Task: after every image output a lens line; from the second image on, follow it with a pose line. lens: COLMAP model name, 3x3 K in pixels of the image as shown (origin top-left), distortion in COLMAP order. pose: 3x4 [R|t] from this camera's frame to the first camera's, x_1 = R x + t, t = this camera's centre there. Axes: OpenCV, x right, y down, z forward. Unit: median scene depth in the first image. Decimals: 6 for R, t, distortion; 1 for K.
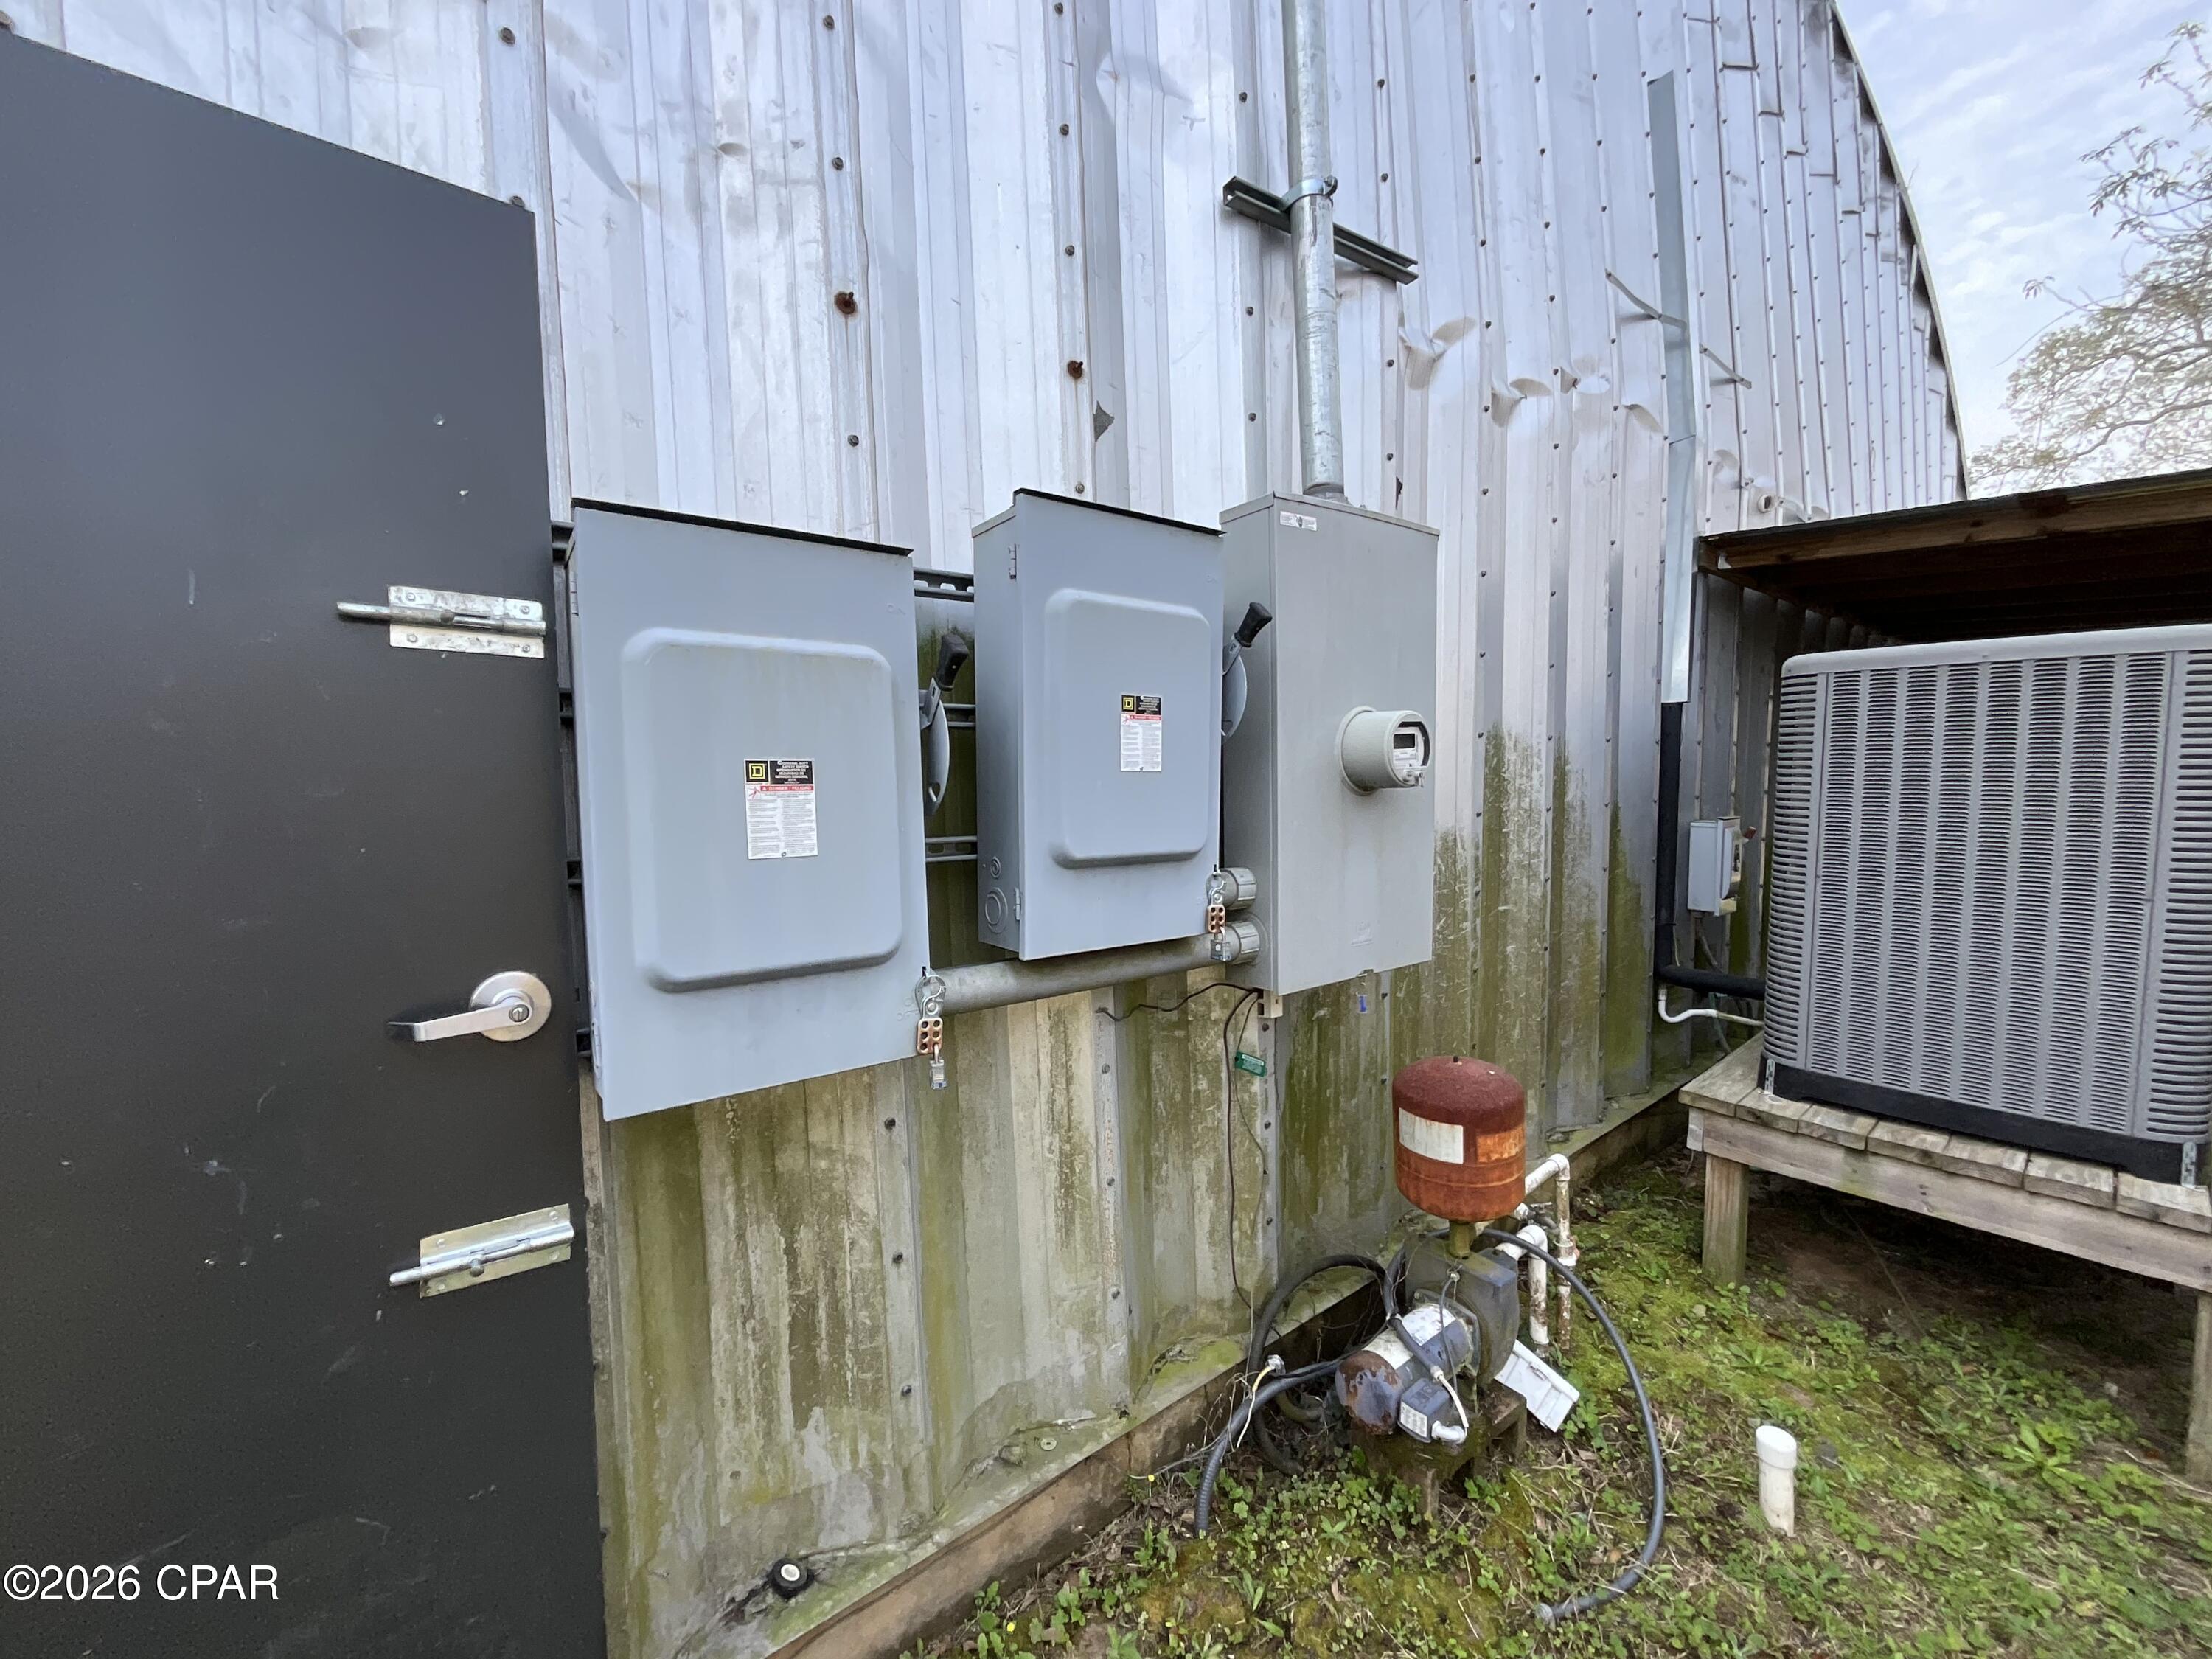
lens RADIAL K [[907.5, 0, 1097.1], [0, 907.5, 845.0], [0, 0, 1]] dist [-0.001586, 0.002129]
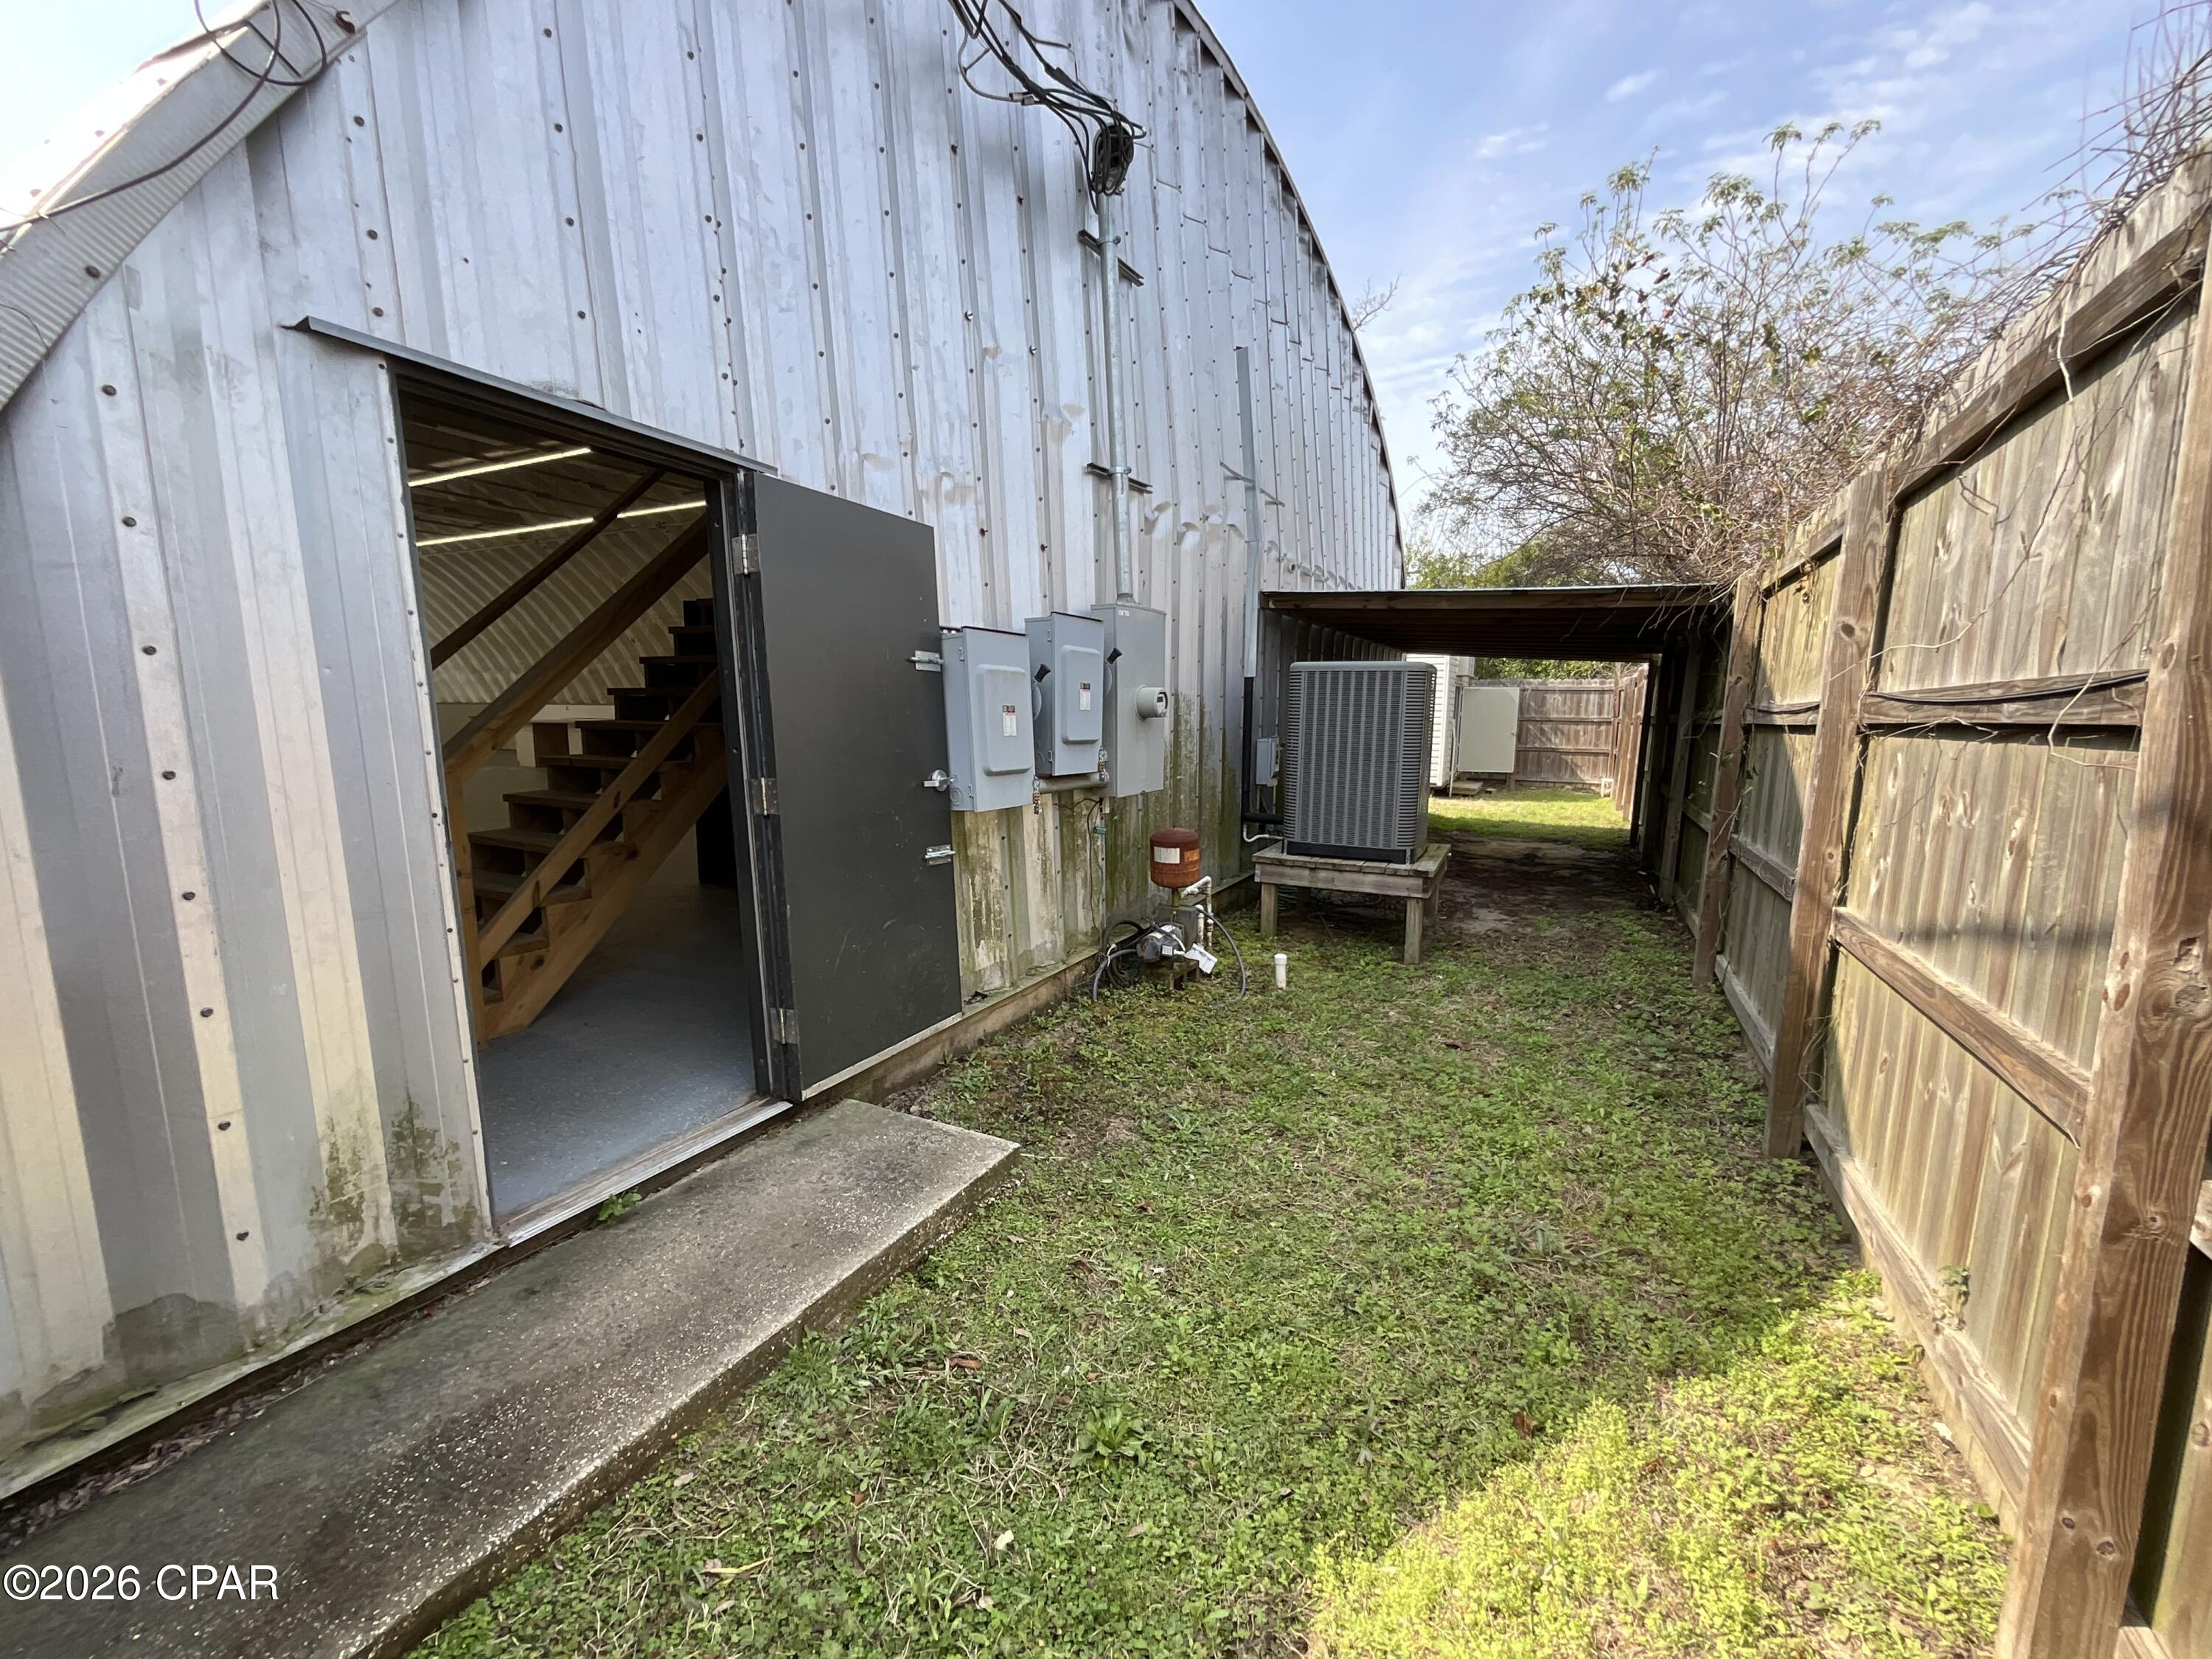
lens RADIAL K [[907.5, 0, 1102.2], [0, 907.5, 833.7], [0, 0, 1]] dist [-0.001586, 0.002129]
pose [[0.920024, -0.036528, 0.390156, -0.751169], [0.012586, 0.997887, 0.063749, 0.090941], [-0.391660, -0.053740, 0.918539, -1.200769]]
